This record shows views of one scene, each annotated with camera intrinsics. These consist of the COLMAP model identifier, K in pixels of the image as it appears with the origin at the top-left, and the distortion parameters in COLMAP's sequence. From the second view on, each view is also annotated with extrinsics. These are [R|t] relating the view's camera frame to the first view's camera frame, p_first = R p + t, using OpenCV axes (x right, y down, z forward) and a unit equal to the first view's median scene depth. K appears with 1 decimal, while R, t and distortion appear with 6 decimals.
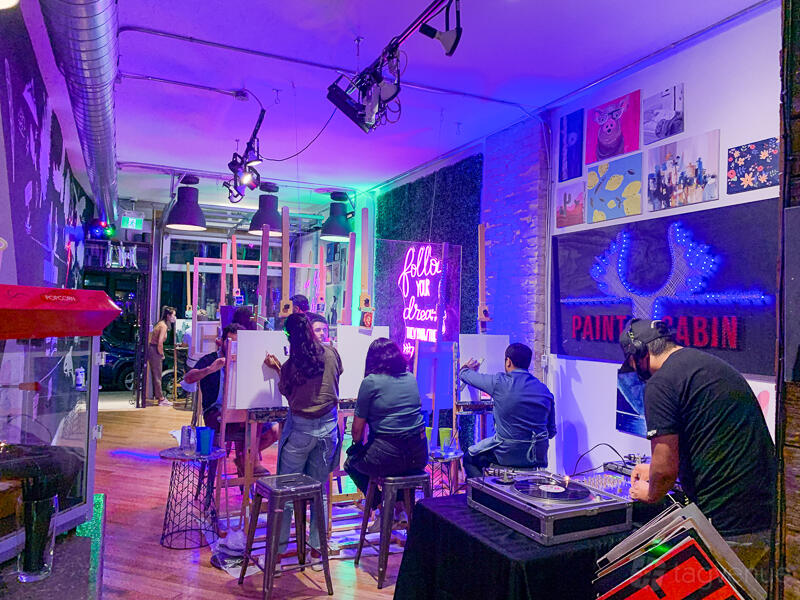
lens RADIAL K [[594.8, 0, 403.5], [0, 594.8, 301.3], [0, 0, 1]] dist [-0.003887, -0.011297]
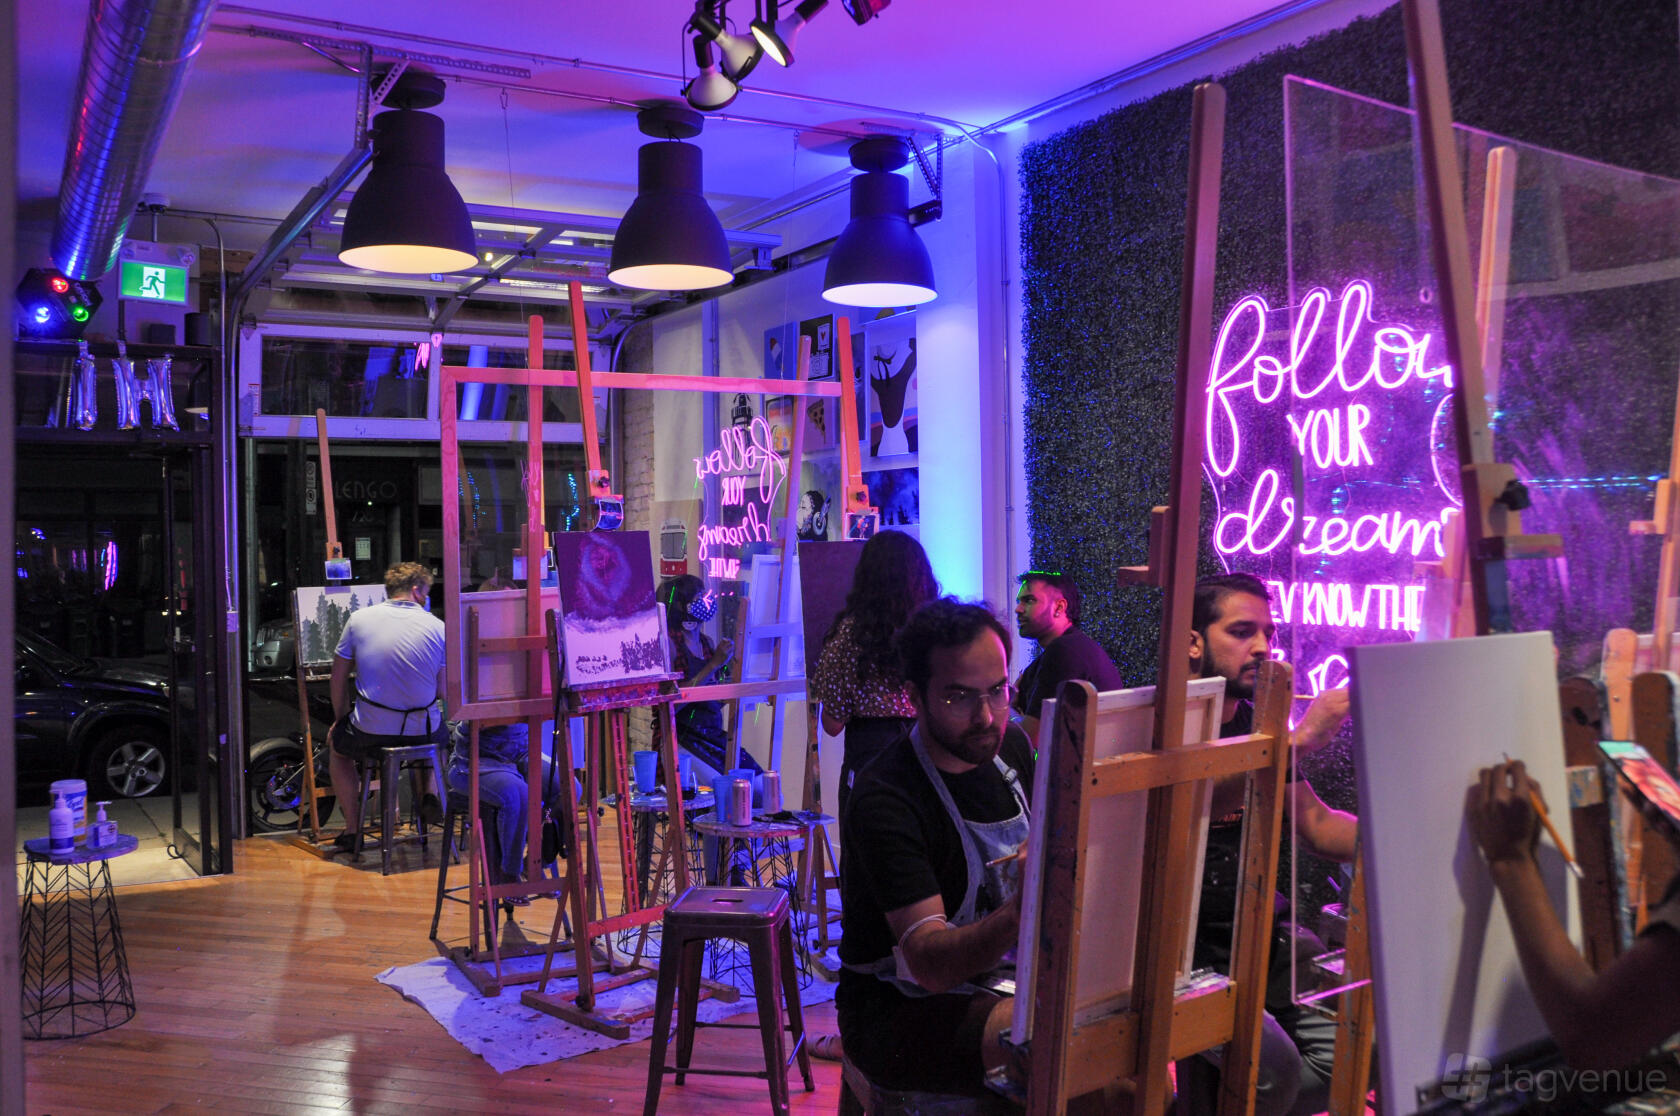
lens RADIAL K [[1464.4, 0, 835.7], [0, 1464.4, 569.0], [0, 0, 1]] dist [-0.036711, 0.003157]
pose [[0.996758, -0.044159, 0.067253, -0.251485], [0.041526, 0.998334, 0.040060, 0.001869], [-0.068910, -0.037137, 0.996931, 0.342347]]
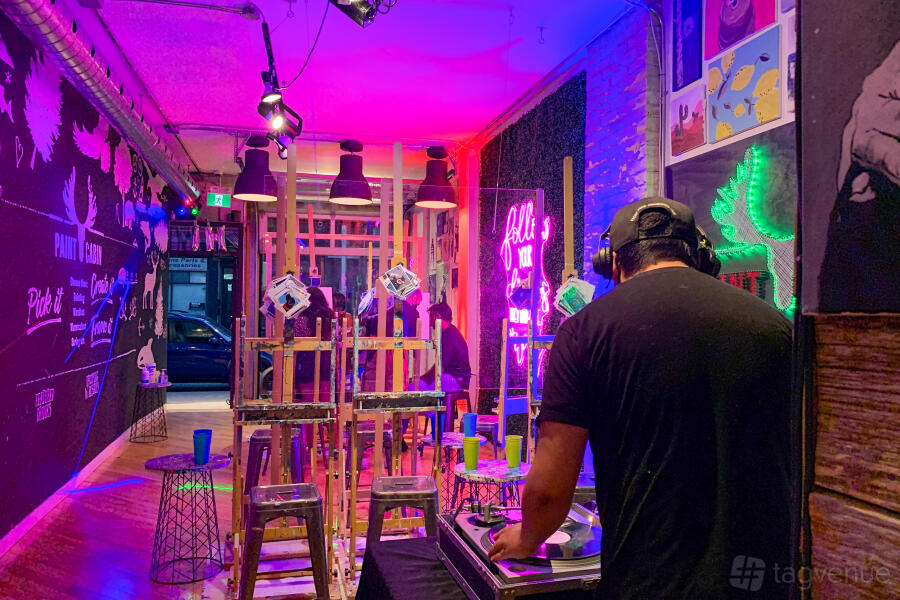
lens RADIAL K [[680.1, 0, 447.8], [0, 680.1, 295.7], [0, 0, 1]] dist [-0.037830, 0.012830]
pose [[0.981706, -0.020948, -0.189246, 0.102641], [0.021832, 0.999758, 0.002588, 0.024306], [0.189146, -0.006672, 0.981926, 0.113181]]
